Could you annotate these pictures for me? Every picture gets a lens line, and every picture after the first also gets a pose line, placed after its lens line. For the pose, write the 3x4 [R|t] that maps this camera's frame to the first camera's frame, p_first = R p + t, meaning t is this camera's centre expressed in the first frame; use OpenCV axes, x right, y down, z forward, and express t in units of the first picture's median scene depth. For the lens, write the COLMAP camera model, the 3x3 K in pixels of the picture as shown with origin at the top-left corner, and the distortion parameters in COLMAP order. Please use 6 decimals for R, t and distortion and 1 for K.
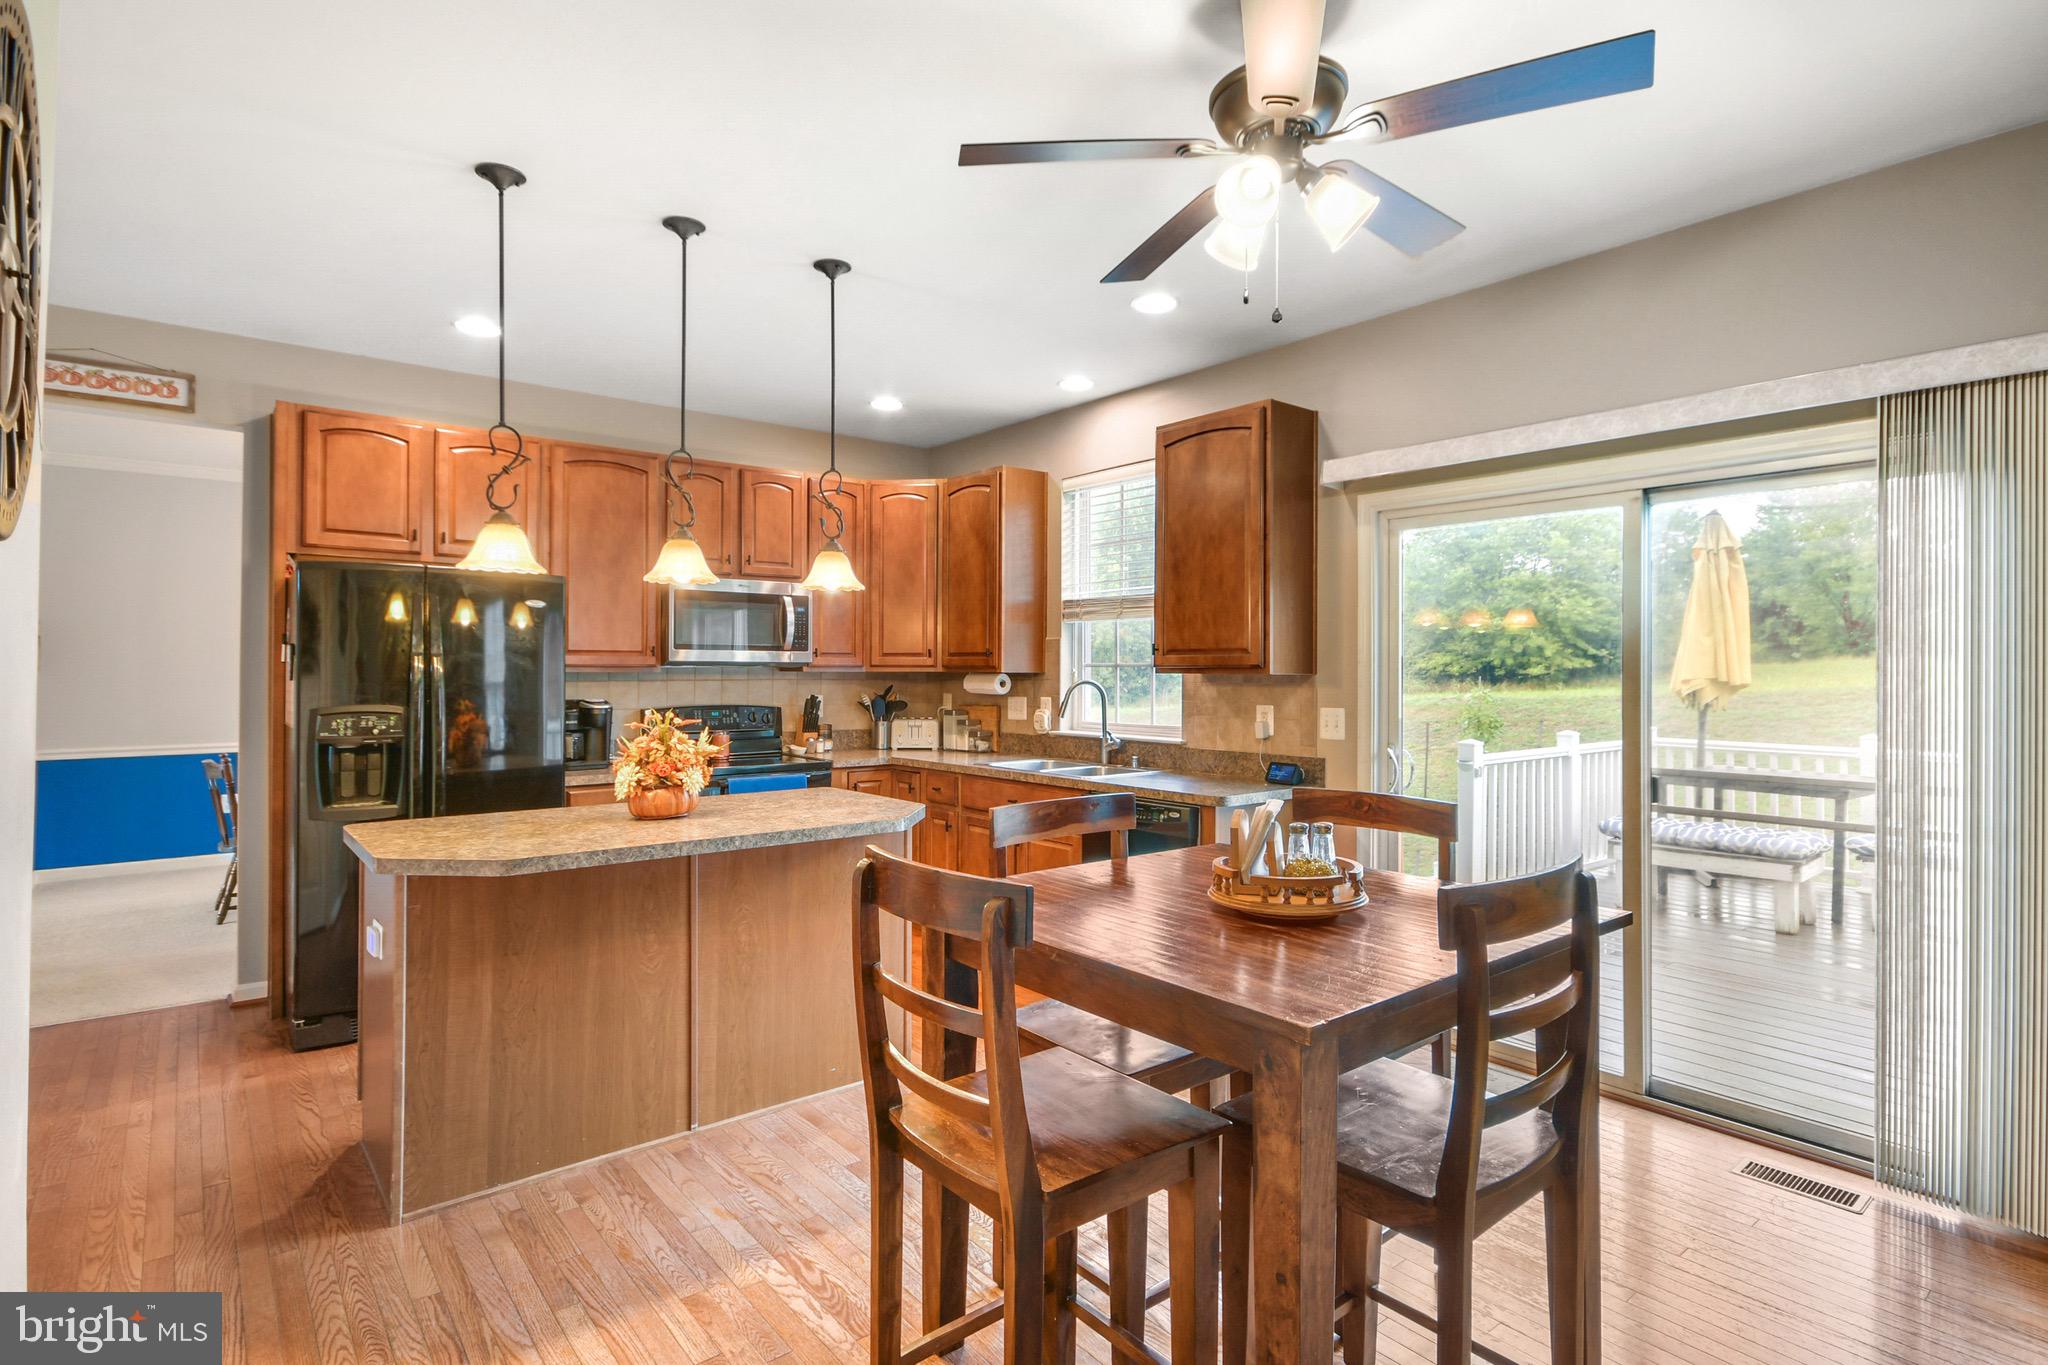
lens RADIAL K [[1023.5, 0, 1026.4], [0, 1023.5, 672.7], [0, 0, 1]] dist [-0.011756, 0.017707]
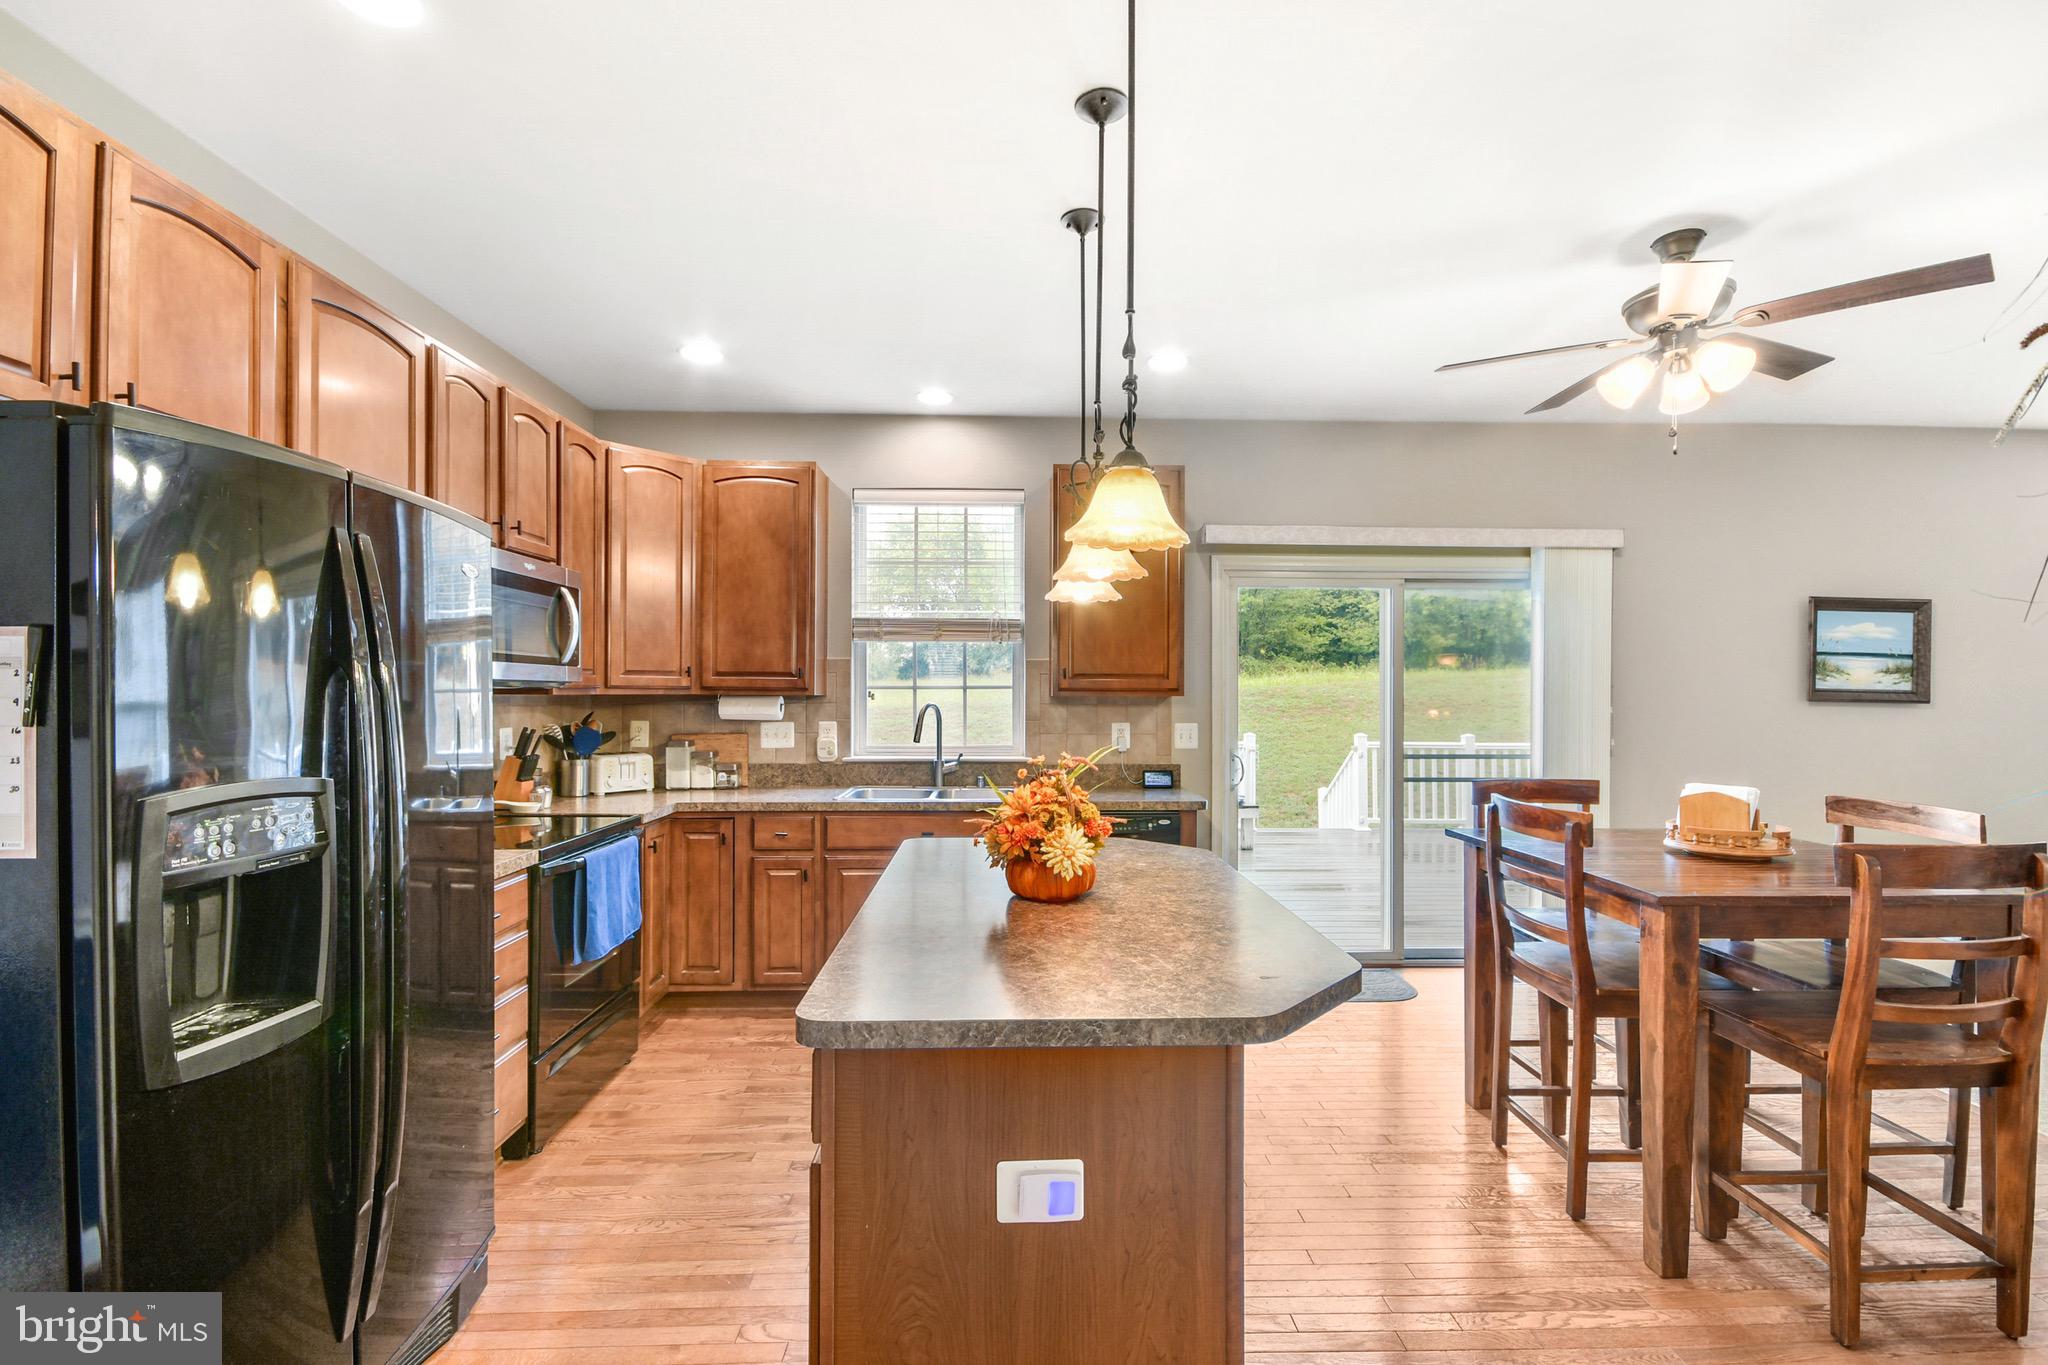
lens RADIAL K [[902.8, 0, 1033.5], [0, 902.8, 694.2], [0, 0, 1]] dist [-0.000272, 0.000111]
pose [[0.608599, -0.002134, 0.793475, -0.604791], [-0.000552, 0.999995, 0.003112, -0.003786], [-0.793478, -0.002332, 0.608595, 0.425033]]
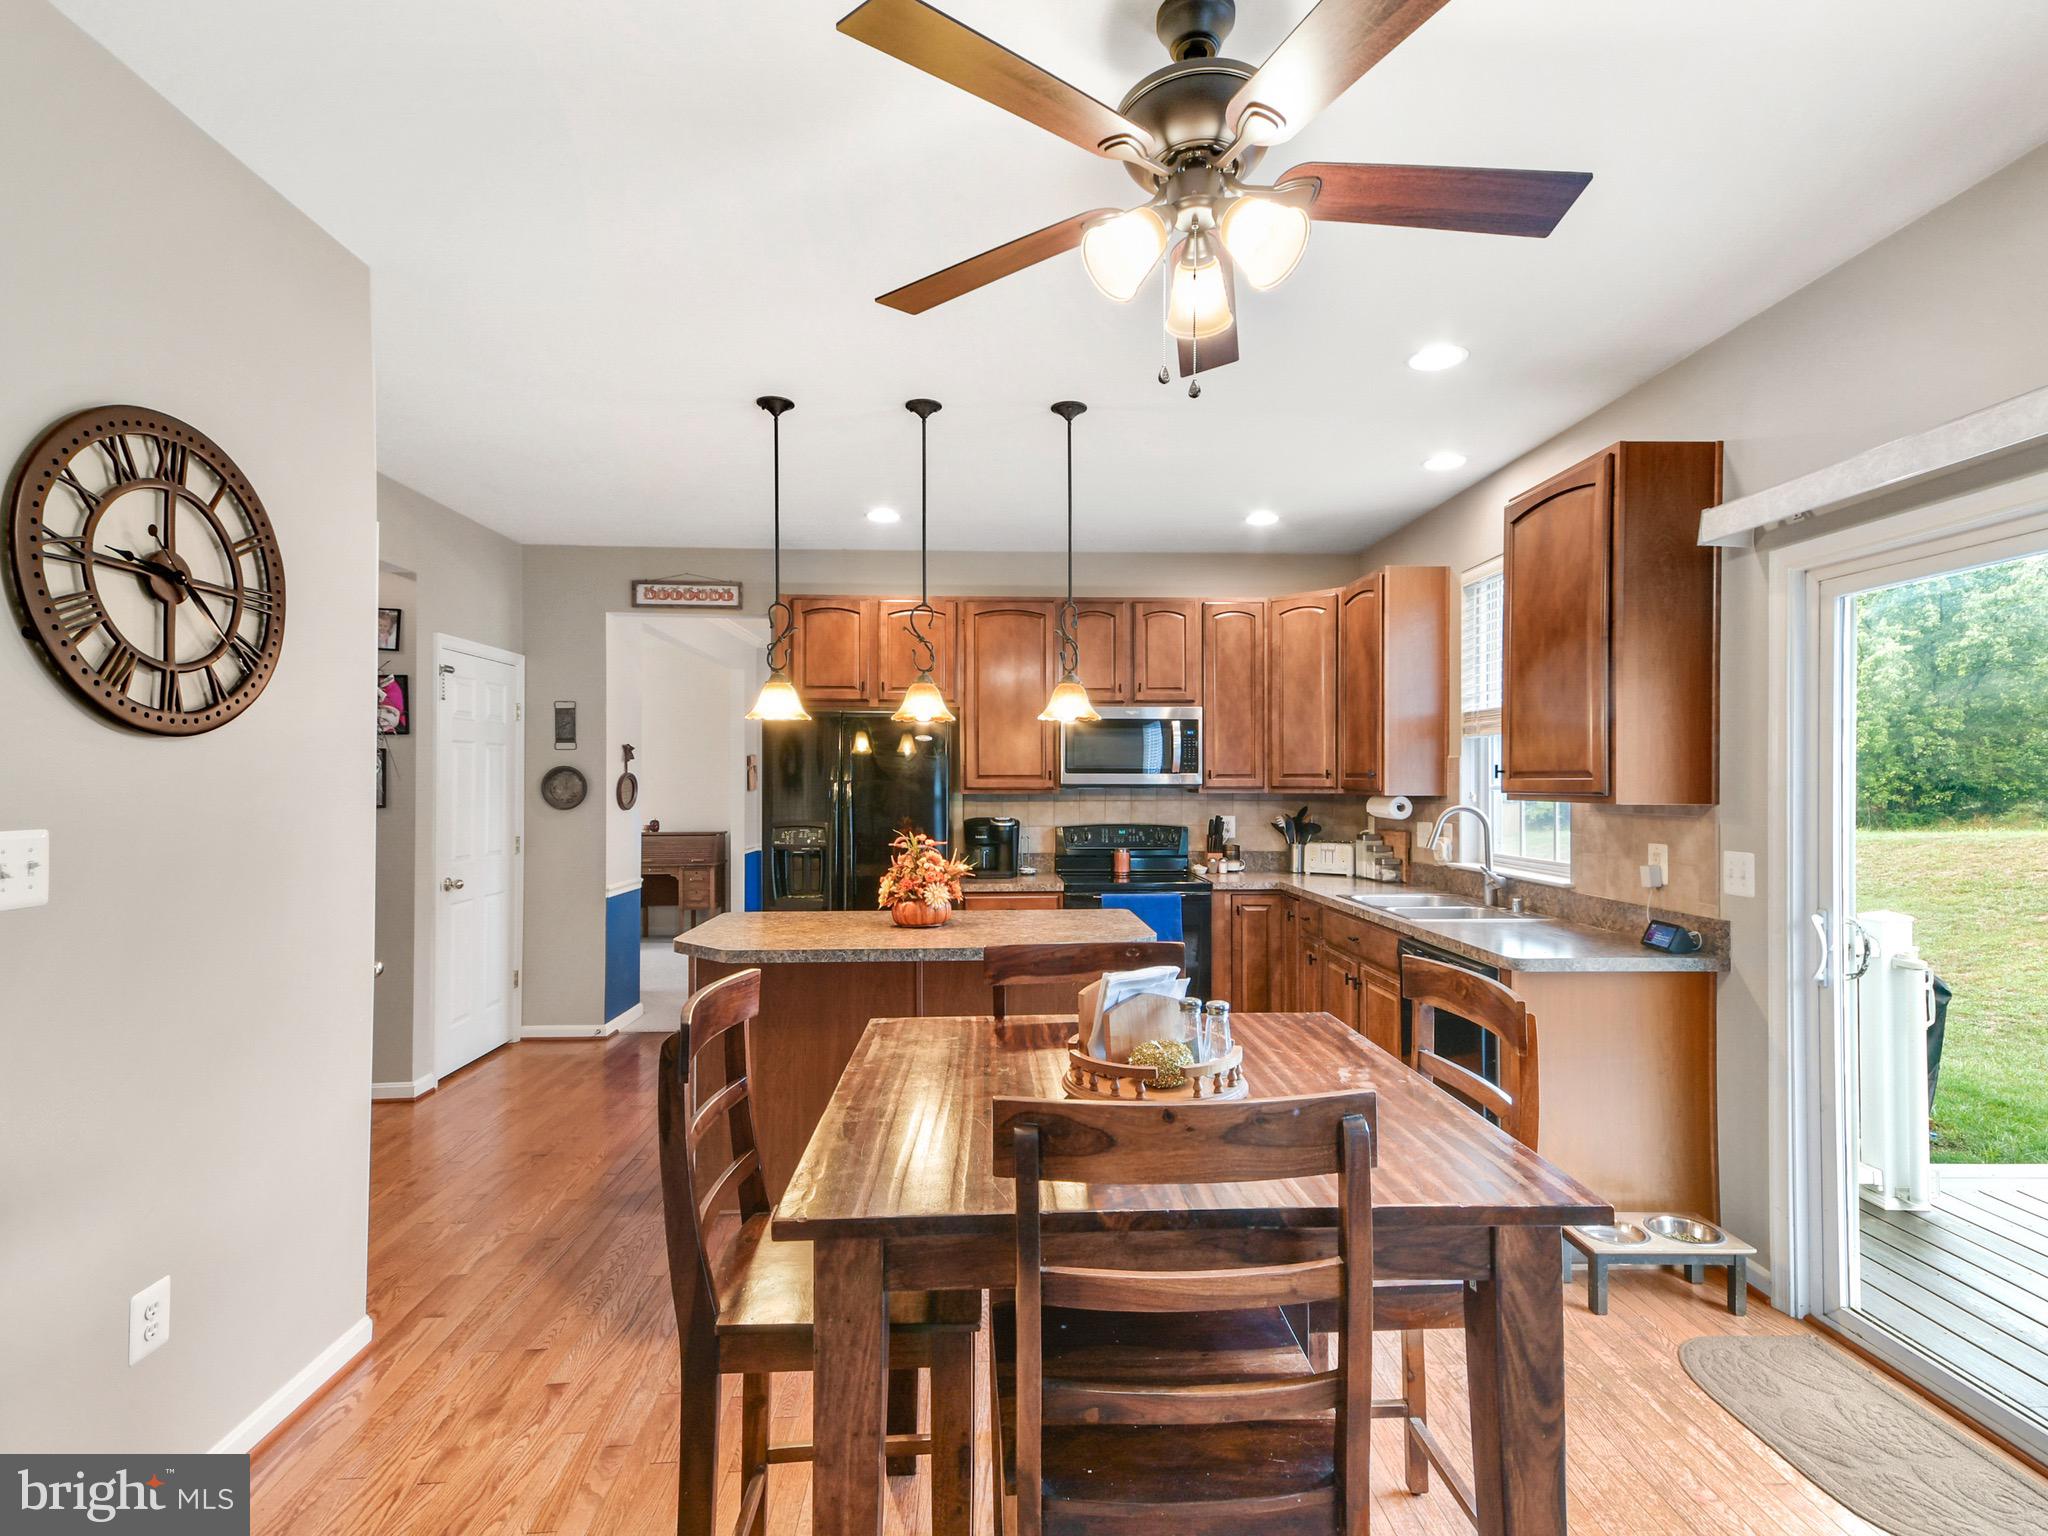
lens RADIAL K [[994.5, 0, 1033.4], [0, 994.5, 782.7], [0, 0, 1]] dist [0.018127, 0.000009]
pose [[0.804678, -0.001373, -0.593709, 0.282873], [0.000434, 0.999998, -0.001725, -0.011594], [0.593711, 0.001130, 0.804678, 0.123097]]
